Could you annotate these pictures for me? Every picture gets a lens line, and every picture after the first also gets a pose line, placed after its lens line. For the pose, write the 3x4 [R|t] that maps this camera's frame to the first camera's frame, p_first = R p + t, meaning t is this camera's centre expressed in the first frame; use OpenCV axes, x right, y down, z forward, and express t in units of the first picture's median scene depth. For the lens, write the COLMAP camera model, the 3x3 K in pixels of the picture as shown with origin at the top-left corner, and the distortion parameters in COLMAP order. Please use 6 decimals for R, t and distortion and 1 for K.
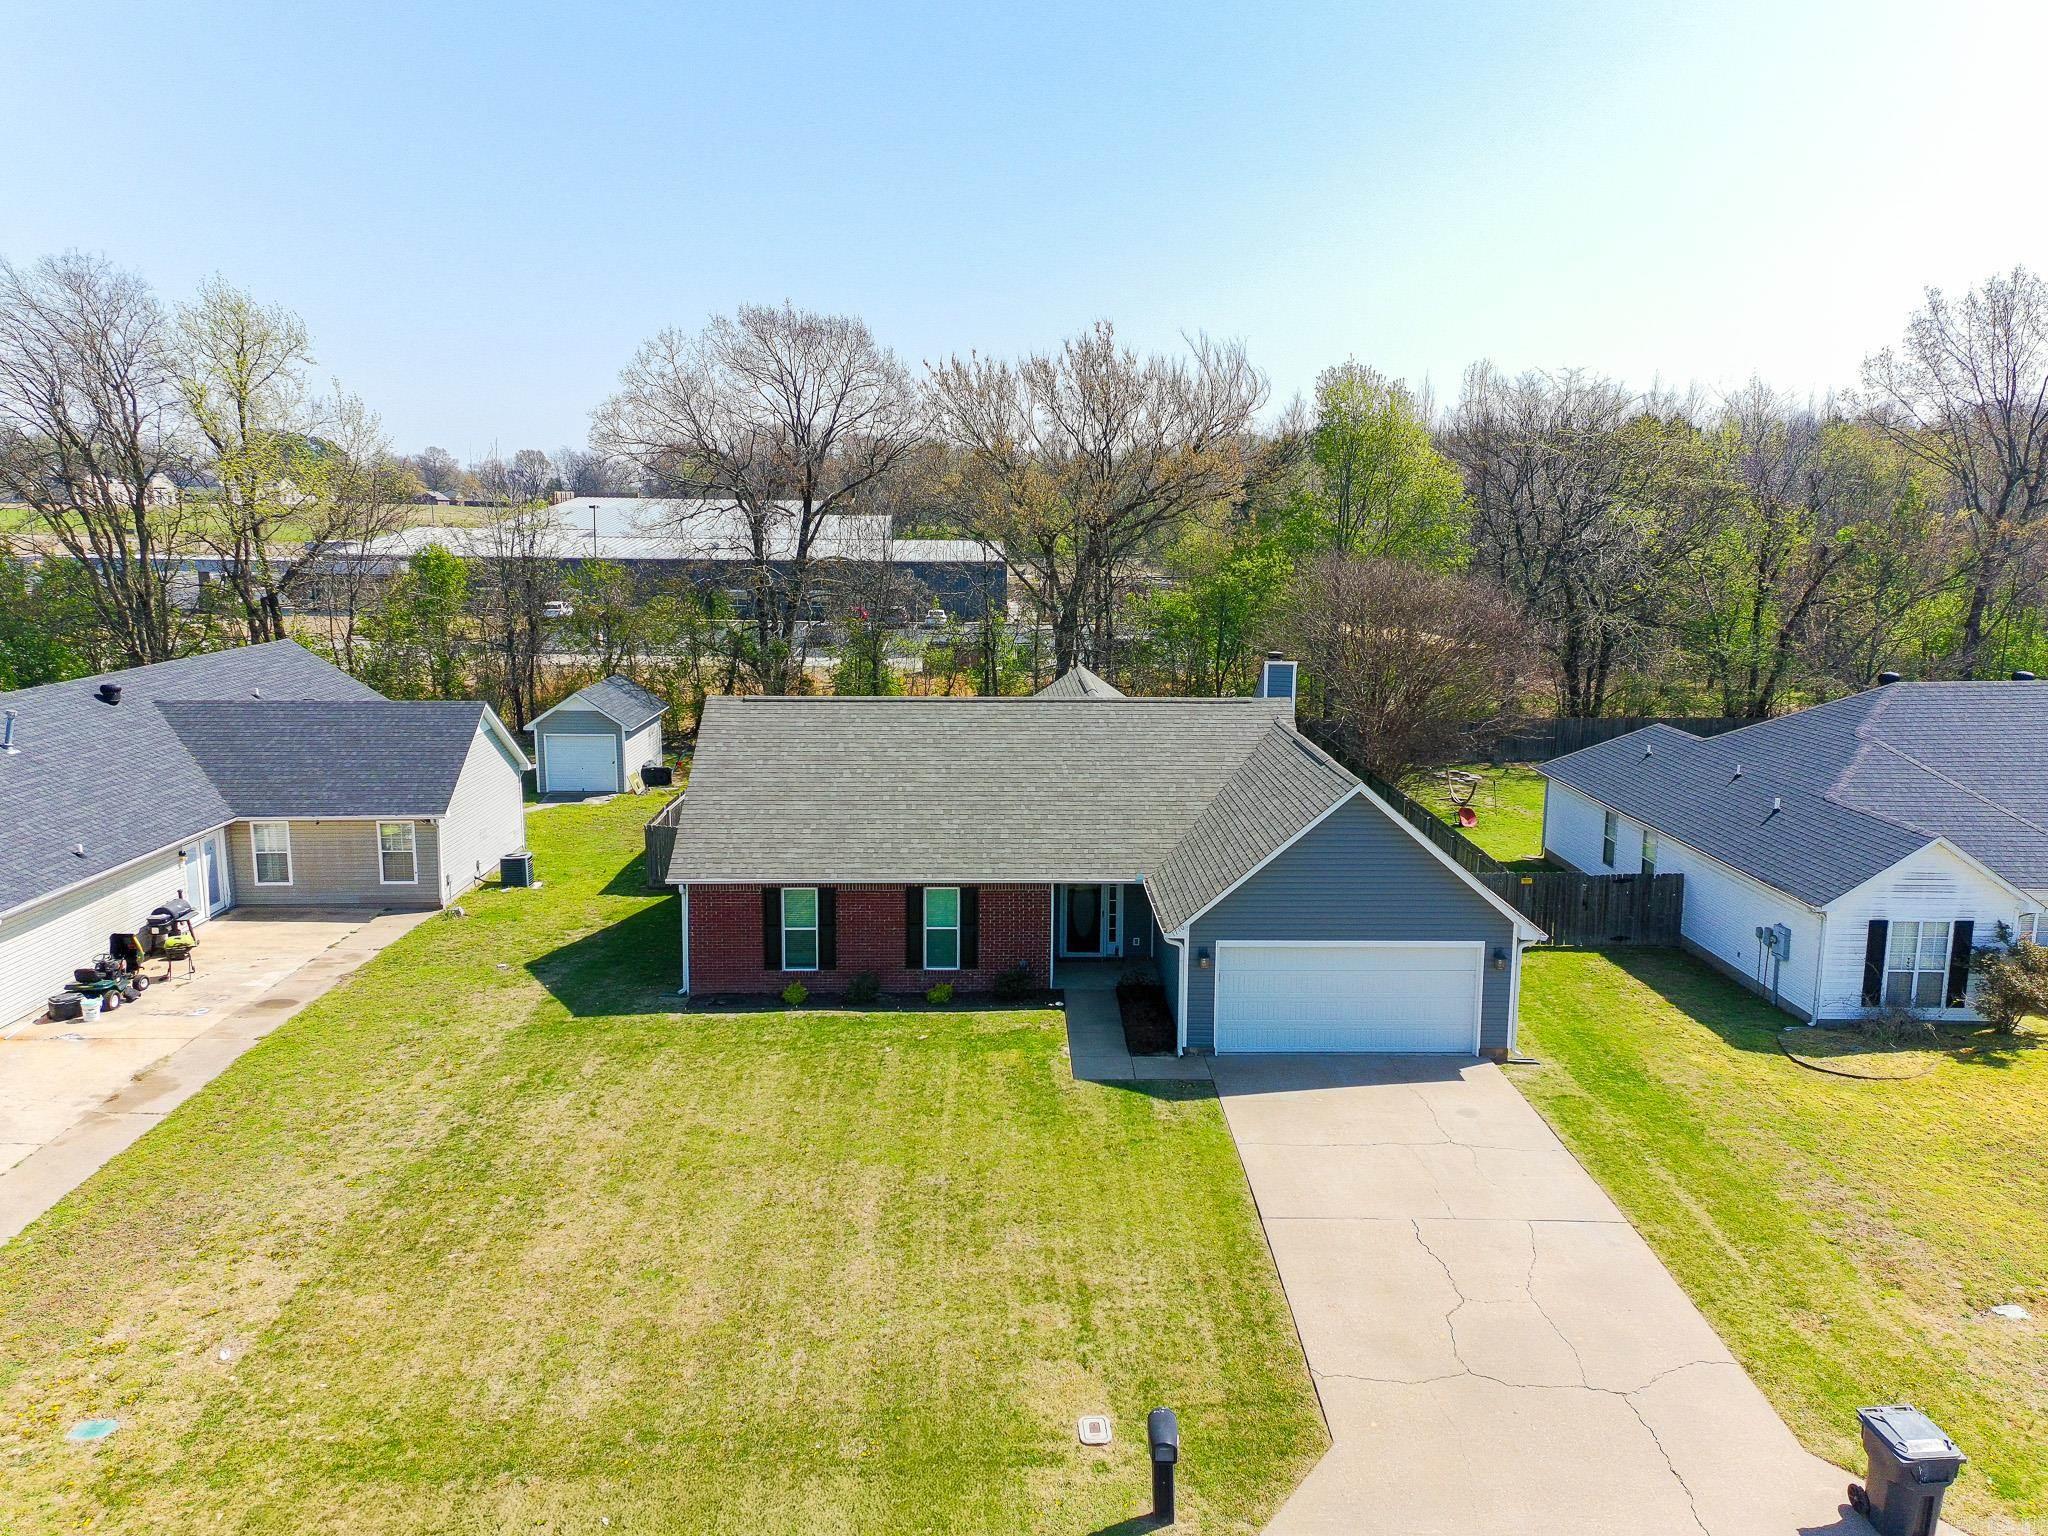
lens RADIAL K [[1491.1, 0, 1037.9], [0, 1491.1, 759.2], [0, 0, 1]] dist [0.126574, -0.044850]
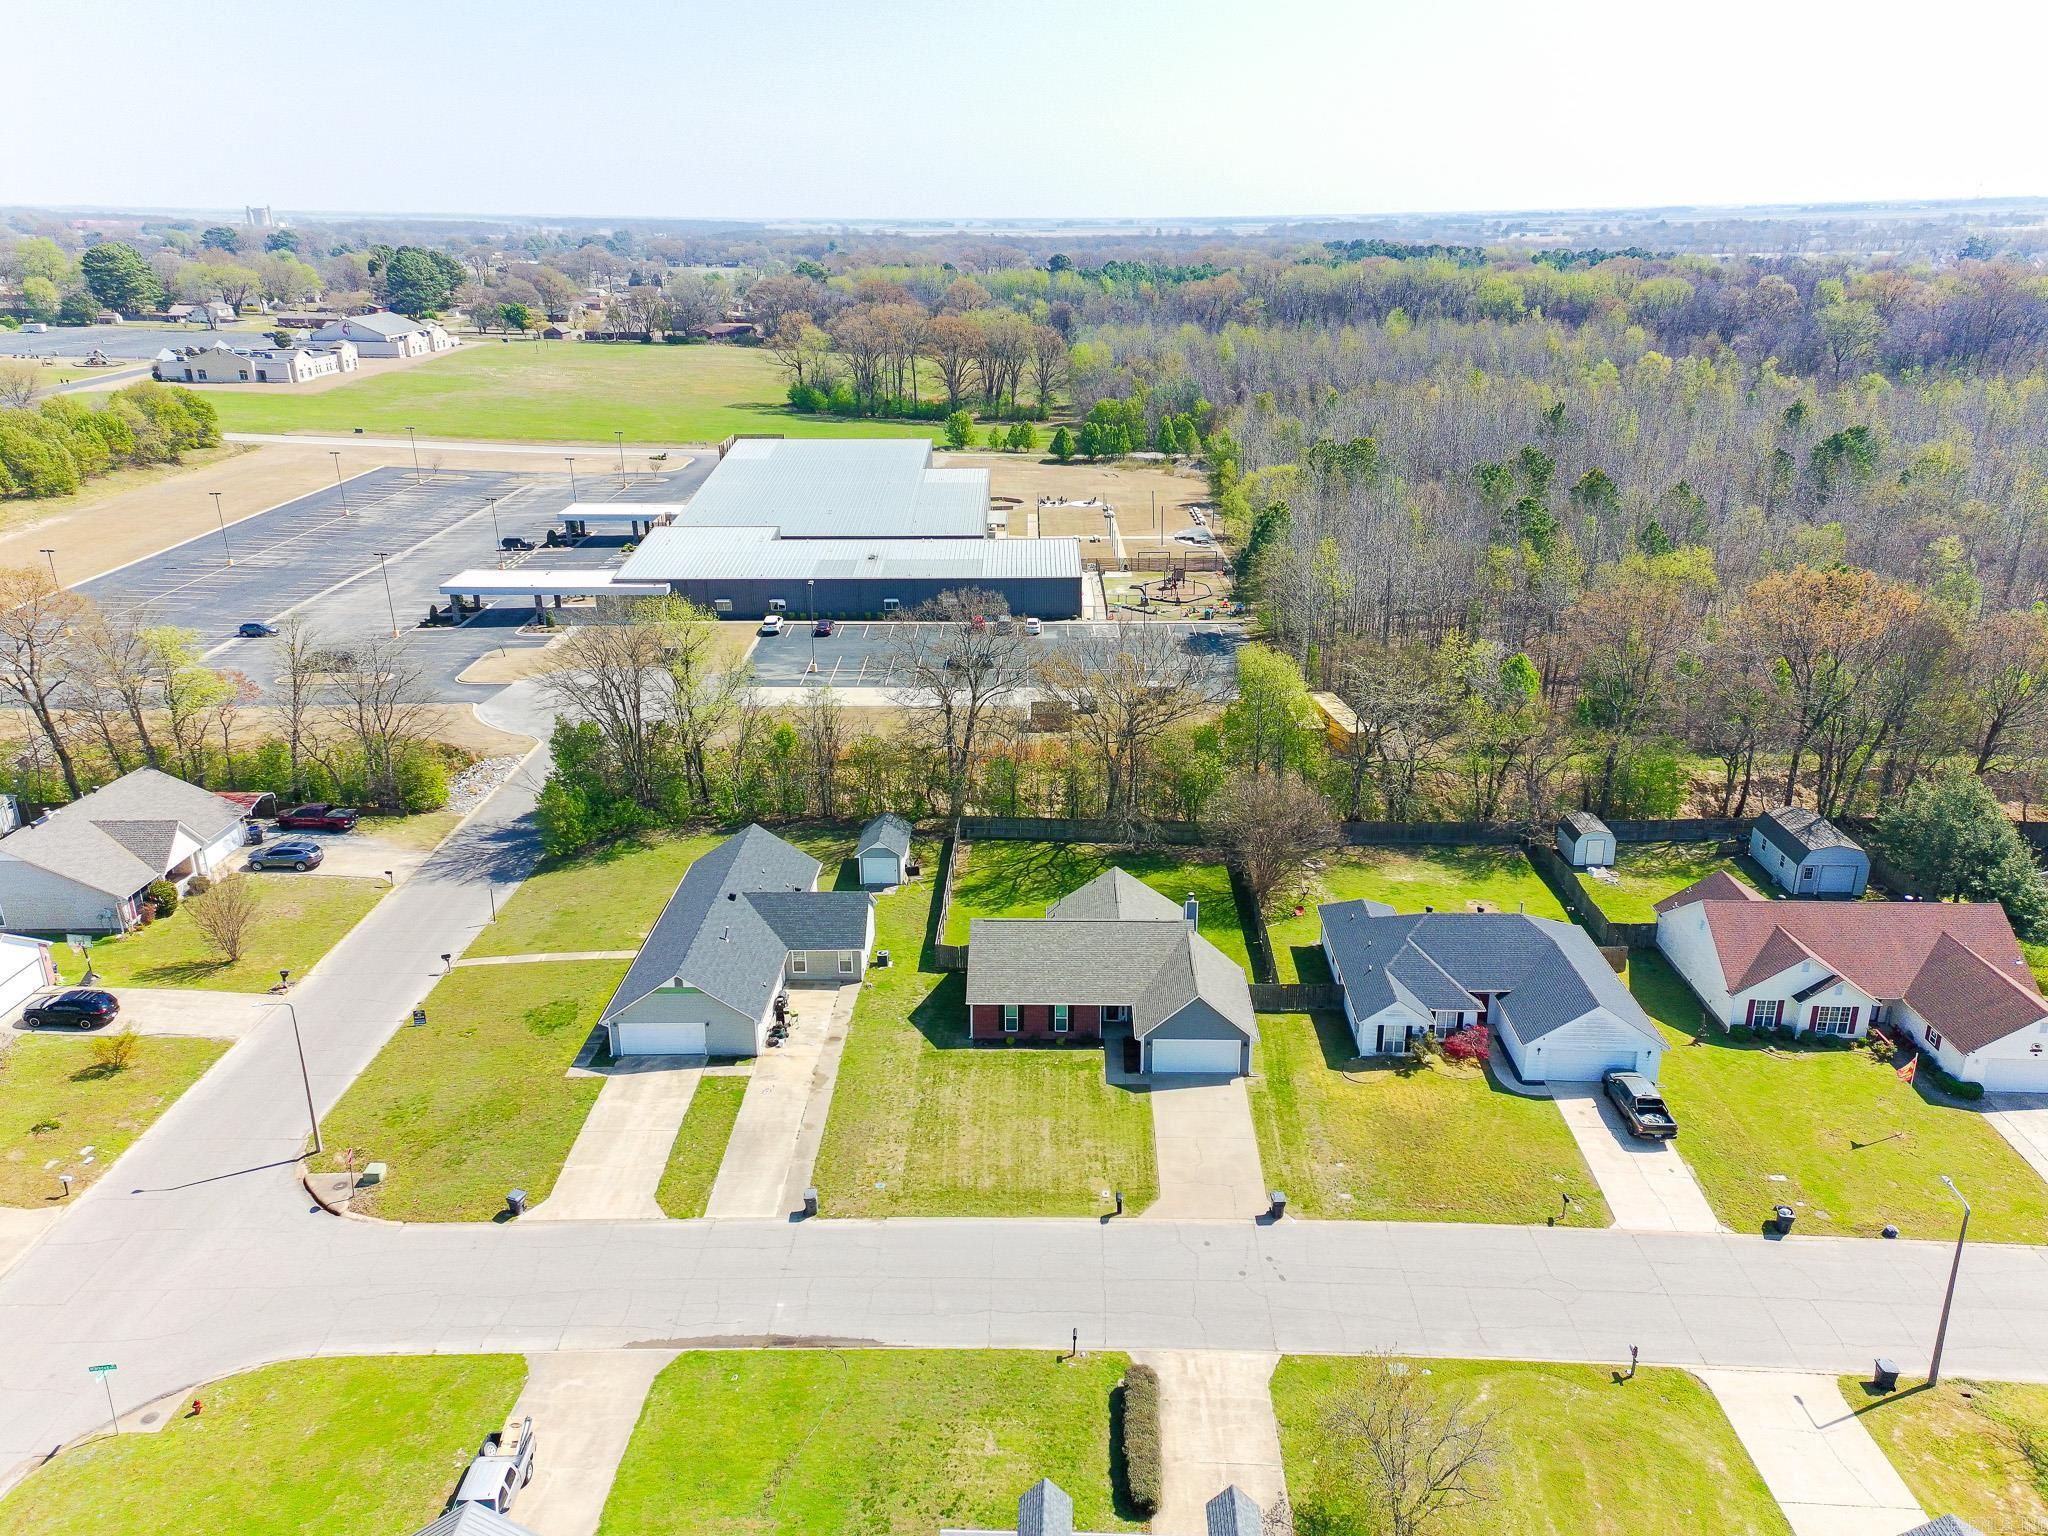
lens RADIAL K [[1491.1, 0, 1037.9], [0, 1491.1, 759.2], [0, 0, 1]] dist [0.126574, -0.044850]
pose [[0.998868, 0.005296, -0.047275, 0.025220], [0.002972, 0.984895, 0.173126, -0.939279], [0.047478, -0.173071, 0.983764, -1.859587]]
